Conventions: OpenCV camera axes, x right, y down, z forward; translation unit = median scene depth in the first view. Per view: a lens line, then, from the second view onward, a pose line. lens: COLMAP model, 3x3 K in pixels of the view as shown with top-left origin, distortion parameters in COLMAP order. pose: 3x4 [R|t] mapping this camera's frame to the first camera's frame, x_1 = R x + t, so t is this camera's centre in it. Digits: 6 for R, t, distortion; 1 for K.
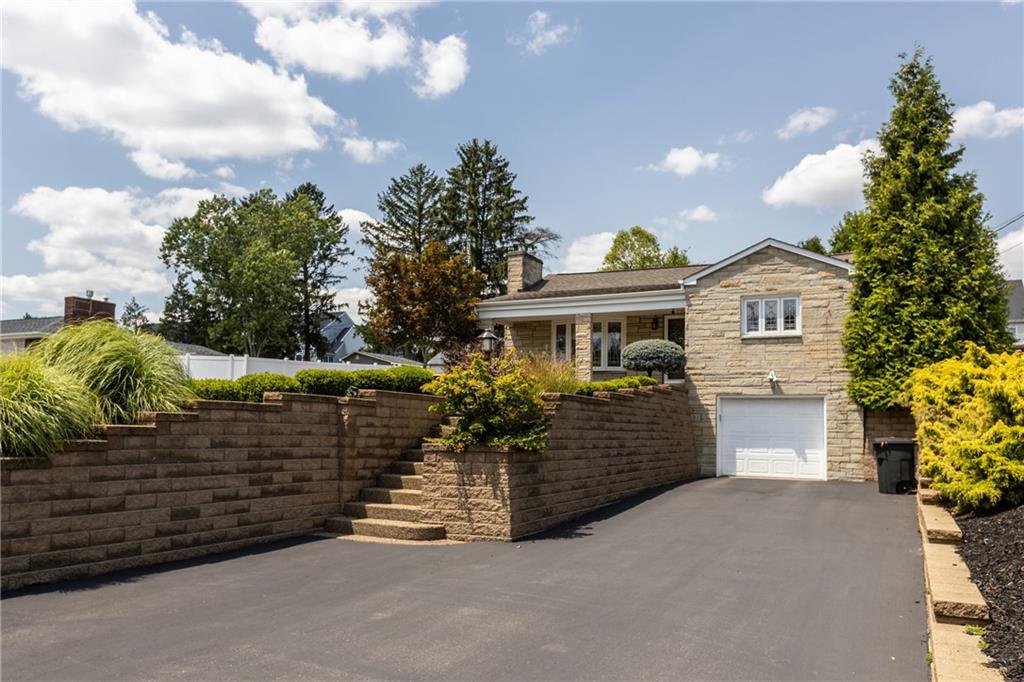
lens RADIAL K [[734.6, 0, 512.0], [0, 734.6, 341.0], [0, 0, 1]] dist [-0.002515, -0.000943]
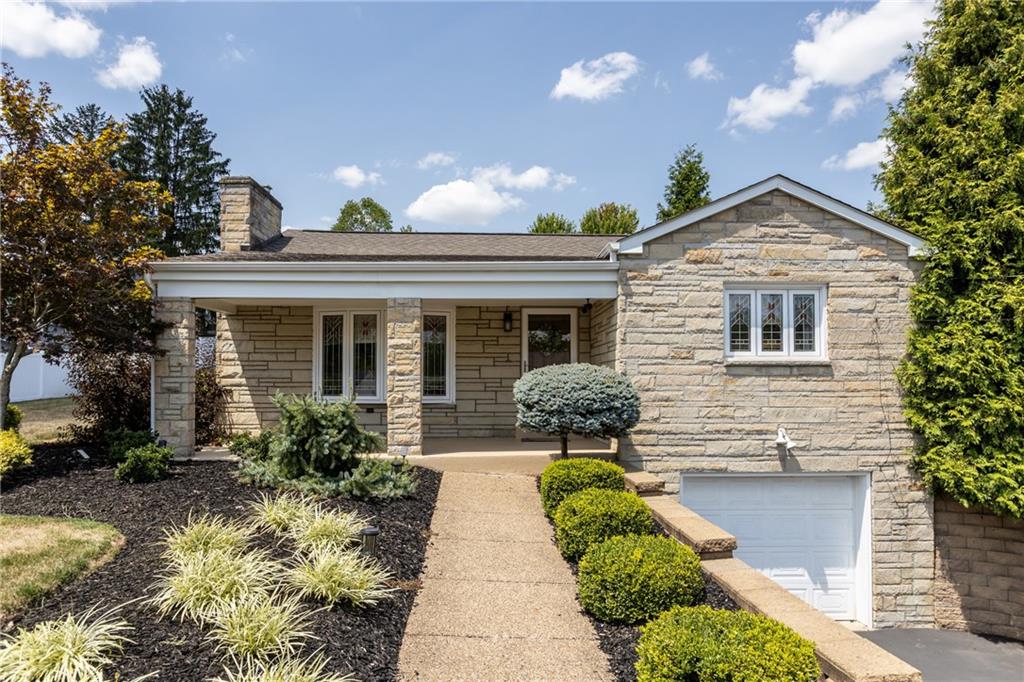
lens RADIAL K [[639.4, 0, 512.4], [0, 639.4, 378.1], [0, 0, 1]] dist [-0.002017, -0.003202]
pose [[0.903010, -0.002362, 0.429613, -0.020199], [-0.036870, 0.995870, 0.082972, -0.025434], [-0.428035, -0.090765, 0.899193, 0.649483]]
